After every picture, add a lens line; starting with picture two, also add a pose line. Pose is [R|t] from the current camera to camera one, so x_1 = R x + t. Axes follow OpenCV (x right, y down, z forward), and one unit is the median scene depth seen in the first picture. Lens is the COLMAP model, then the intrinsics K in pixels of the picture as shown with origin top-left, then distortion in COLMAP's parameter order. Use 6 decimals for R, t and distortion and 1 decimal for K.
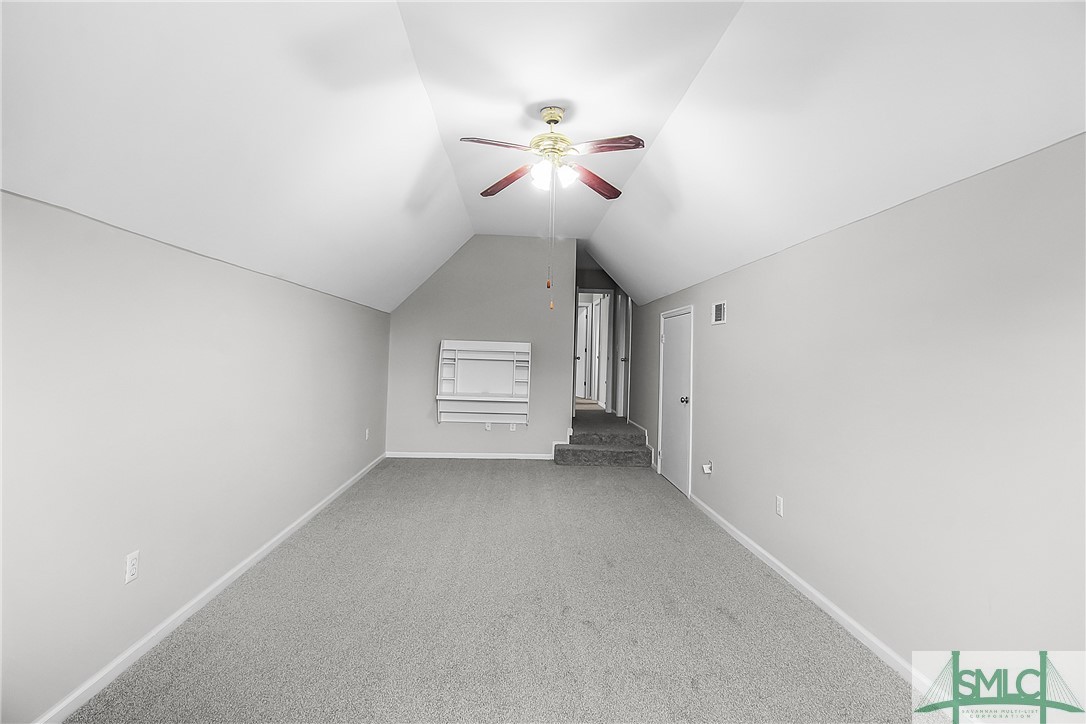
lens RADIAL K [[506.7, 0, 544.9], [0, 506.7, 344.5], [0, 0, 1]] dist [-0.000670, -0.001265]
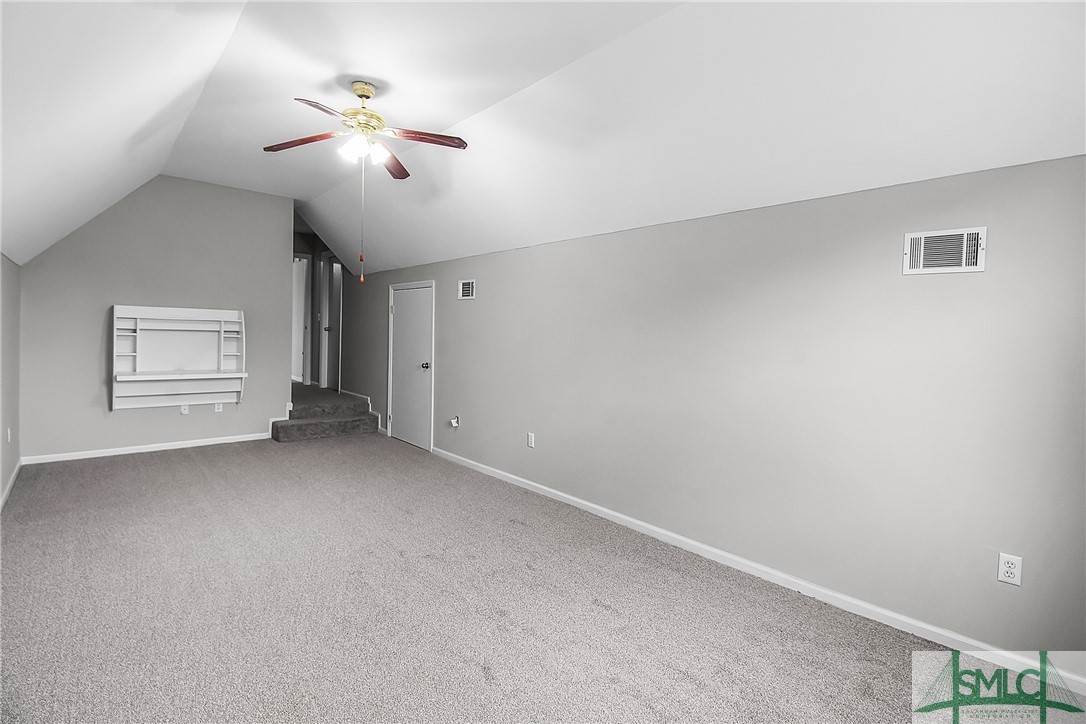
lens RADIAL K [[506.7, 0, 544.9], [0, 506.7, 344.5], [0, 0, 1]] dist [-0.000670, -0.001265]
pose [[0.781998, -0.022442, 0.622877, -0.171135], [-0.016798, 0.998230, 0.057054, -0.004052], [-0.623055, -0.055080, 0.780237, -0.021656]]
